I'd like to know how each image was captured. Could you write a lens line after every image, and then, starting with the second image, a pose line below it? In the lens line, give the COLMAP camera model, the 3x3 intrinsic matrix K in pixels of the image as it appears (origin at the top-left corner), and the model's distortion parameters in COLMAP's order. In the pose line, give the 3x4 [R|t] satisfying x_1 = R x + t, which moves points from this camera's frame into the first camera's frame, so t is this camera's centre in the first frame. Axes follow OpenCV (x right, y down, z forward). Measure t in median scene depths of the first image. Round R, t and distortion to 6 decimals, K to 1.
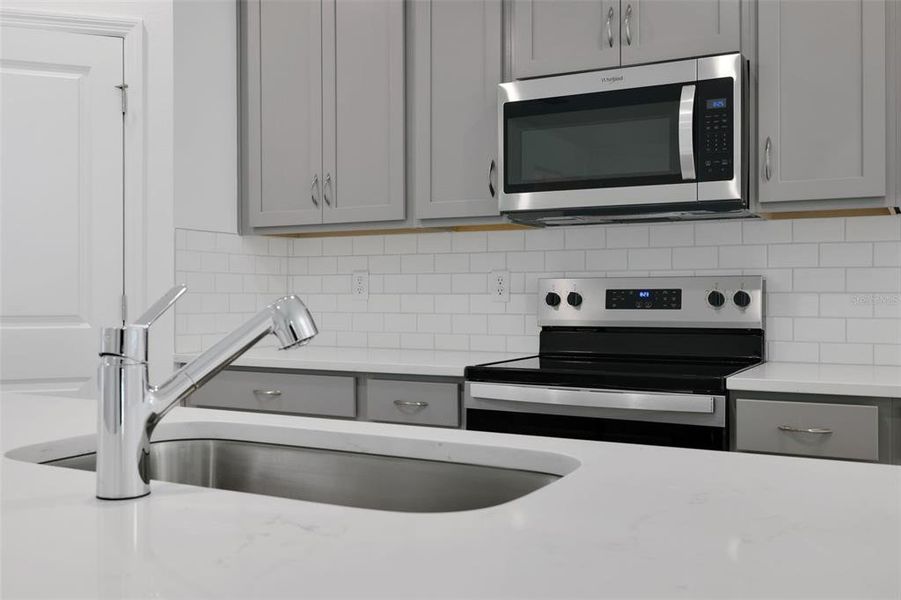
lens RADIAL K [[883.1, 0, 450.5], [0, 883.1, 300.0], [0, 0, 1]] dist [0.002091, -0.001502]
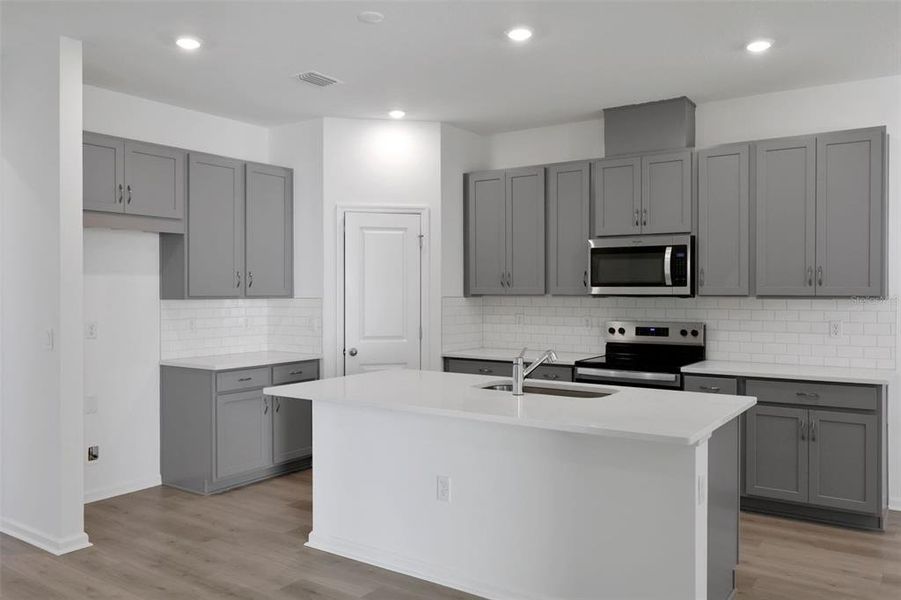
lens RADIAL K [[695.8, 0, 450.5], [0, 695.8, 300.0], [0, 0, 1]] dist [-0.007108, -0.000579]
pose [[0.994000, 0.003088, -0.109335, -0.106262], [-0.002622, 0.999987, 0.004405, -0.092099], [0.109347, -0.004092, 0.993995, -0.867054]]
